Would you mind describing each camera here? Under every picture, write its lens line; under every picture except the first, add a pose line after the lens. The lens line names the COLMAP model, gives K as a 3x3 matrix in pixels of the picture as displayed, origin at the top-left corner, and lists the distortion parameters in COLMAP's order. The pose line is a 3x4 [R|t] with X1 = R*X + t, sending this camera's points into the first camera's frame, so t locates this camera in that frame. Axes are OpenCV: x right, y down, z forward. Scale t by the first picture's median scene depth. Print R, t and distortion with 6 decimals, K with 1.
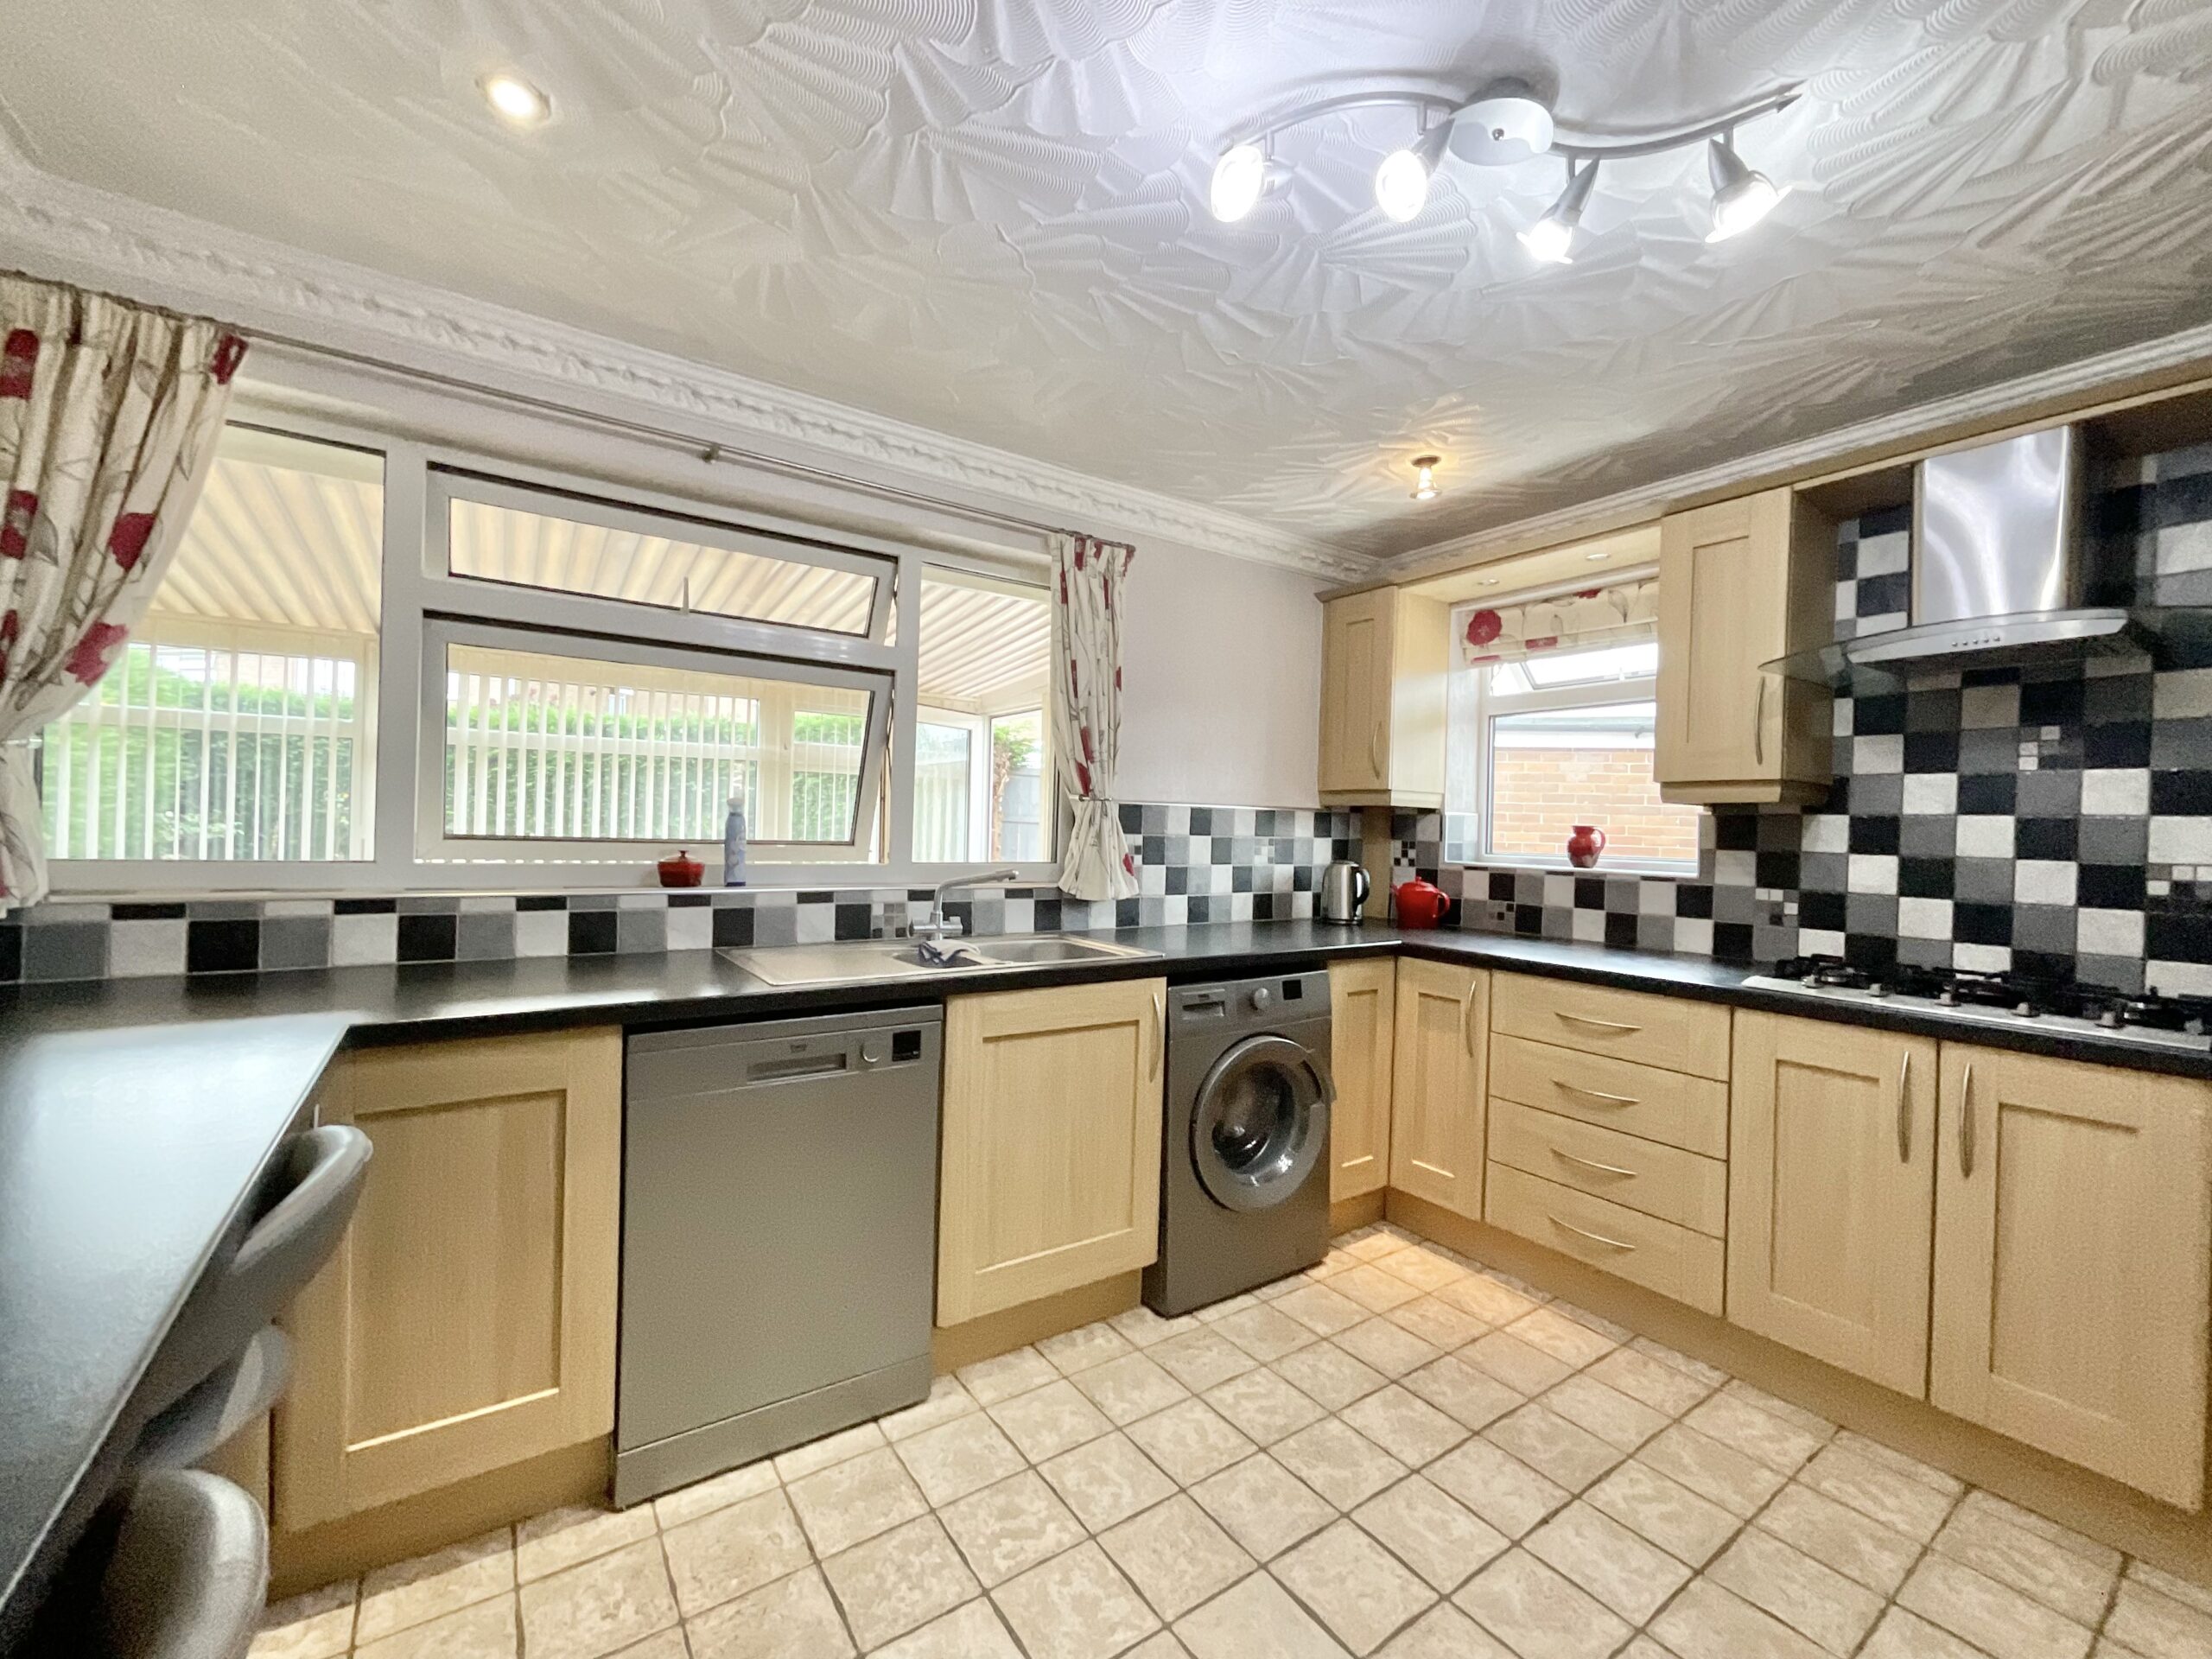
lens RADIAL K [[894.1, 0, 1102.0], [0, 894.1, 830.4], [0, 0, 1]] dist [-0.002180, -0.000730]
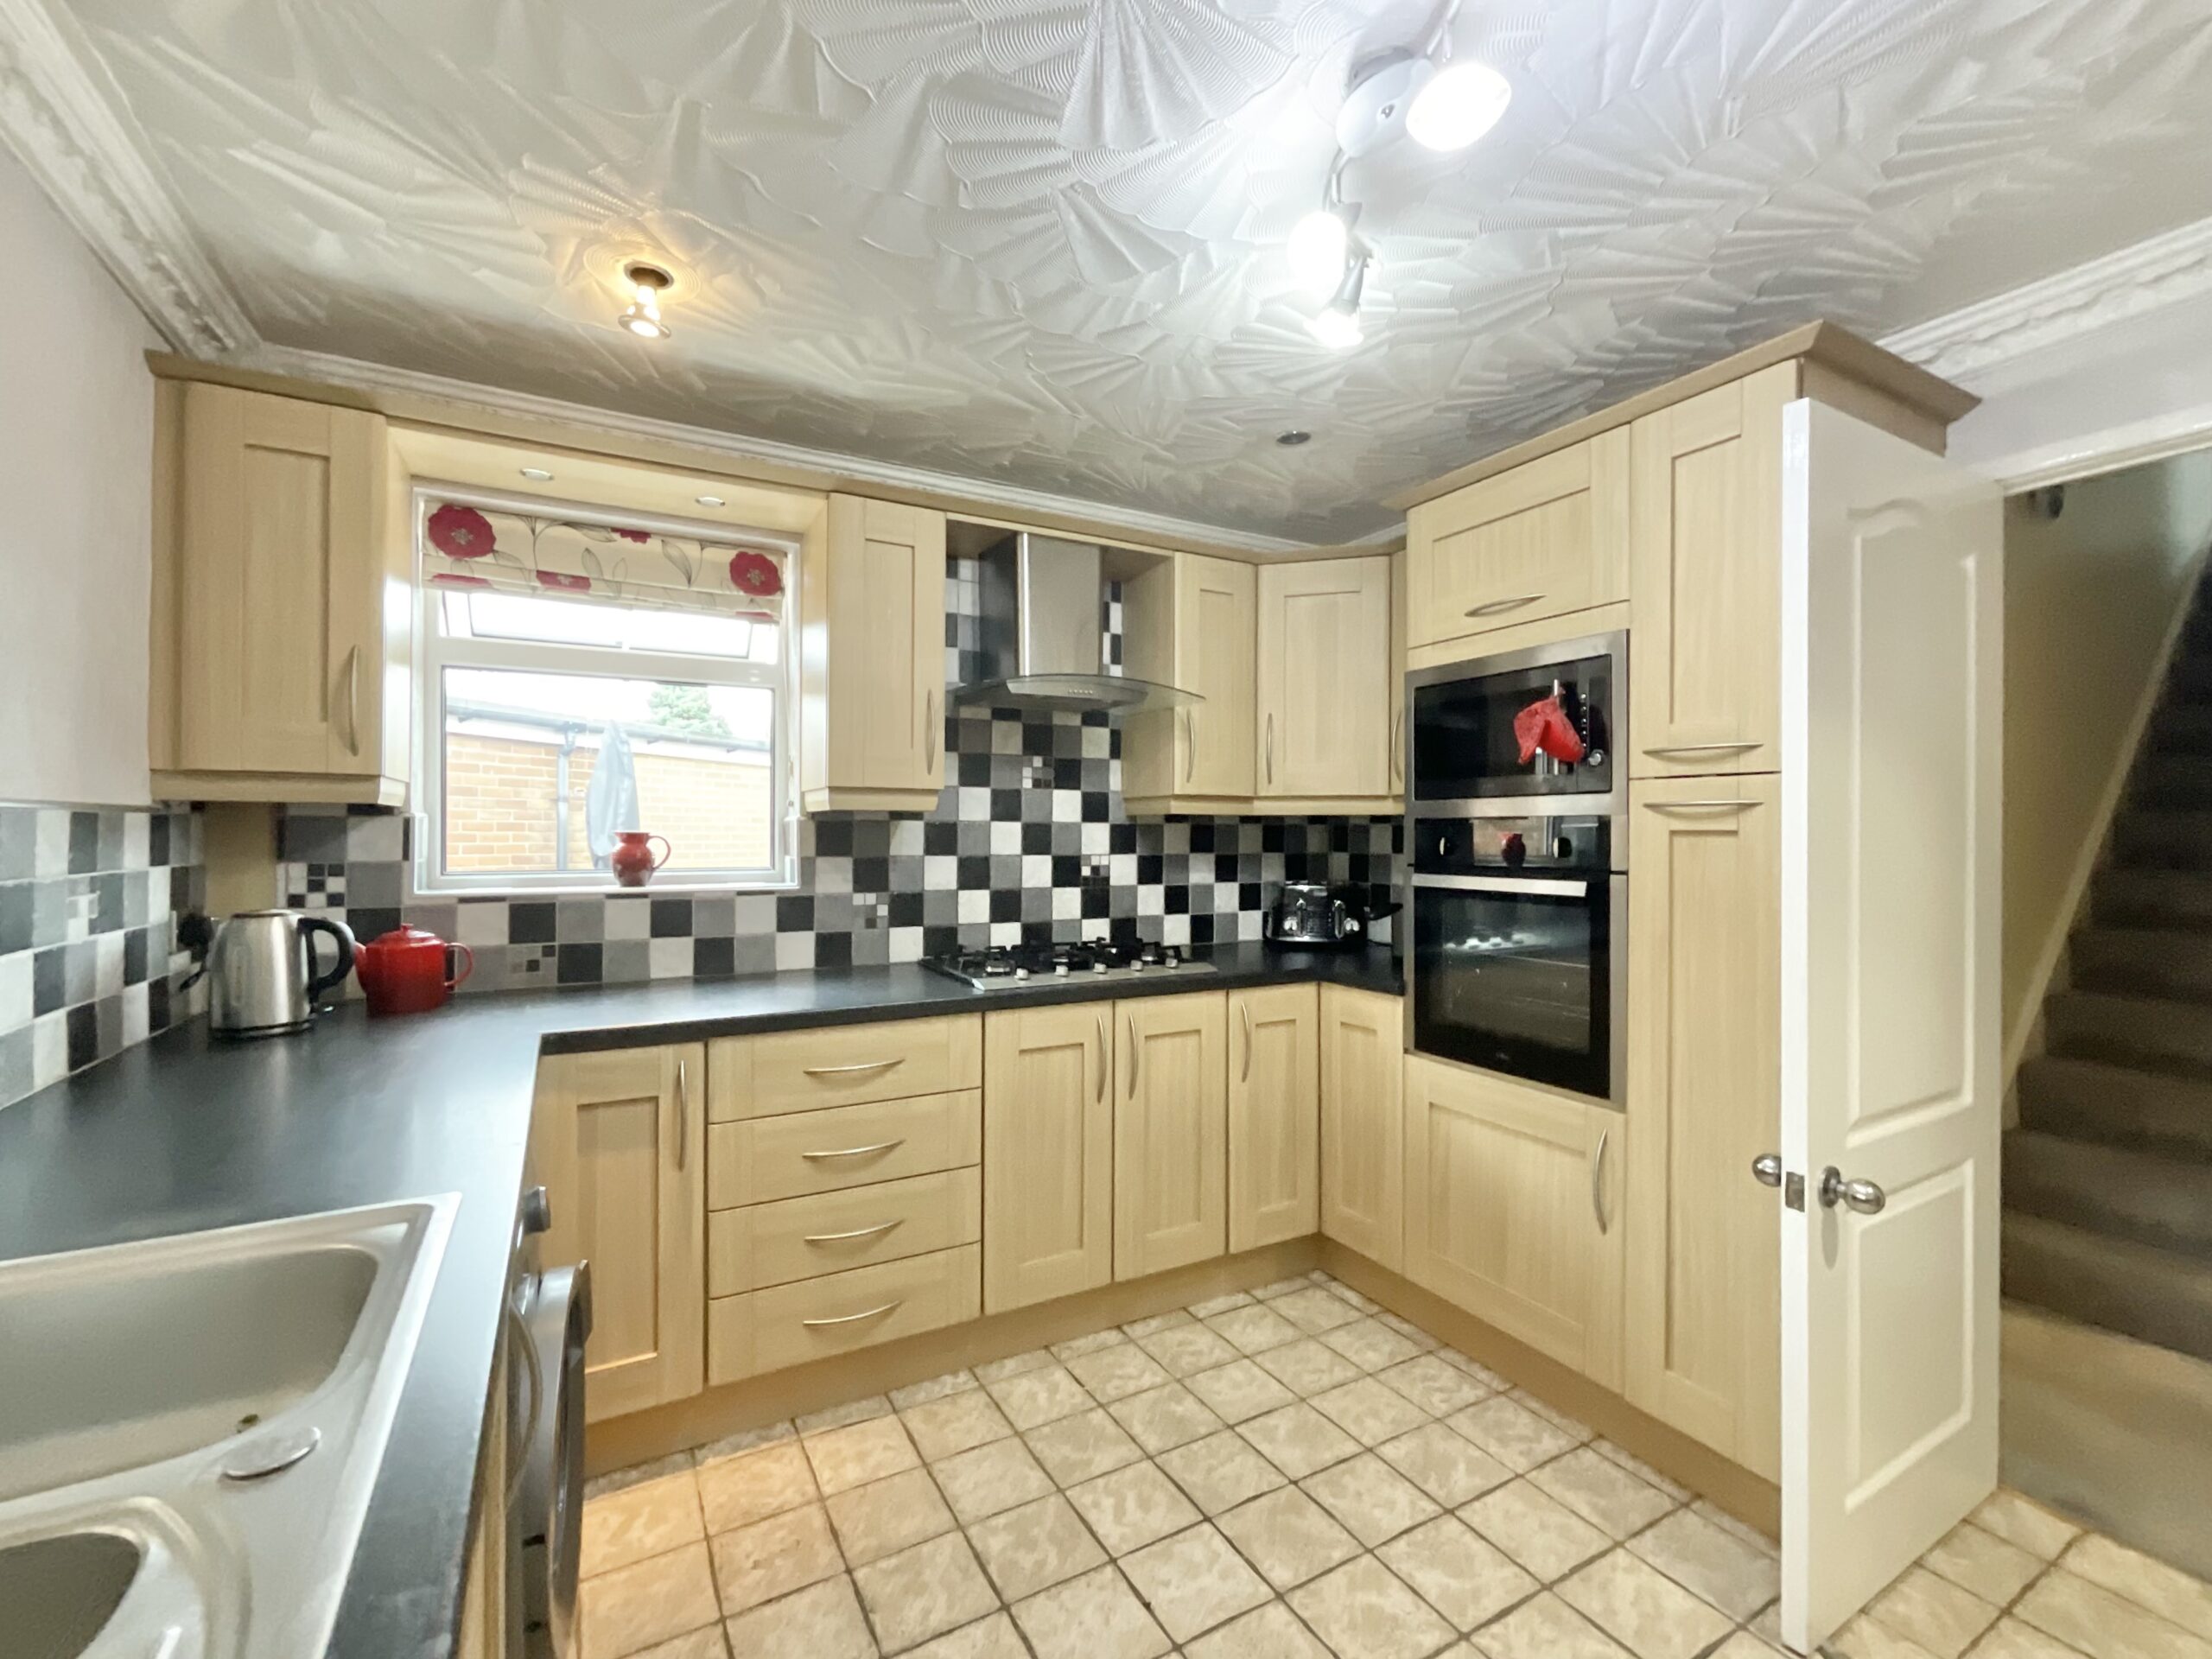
lens RADIAL K [[950.0, 0, 1106.1], [0, 950.0, 832.8], [0, 0, 1]] dist [-0.000705, 0.000129]
pose [[0.093562, -0.025199, 0.995294, -0.301784], [0.002629, 0.999682, 0.025063, -0.030013], [-0.995610, 0.000272, 0.093599, 0.621622]]
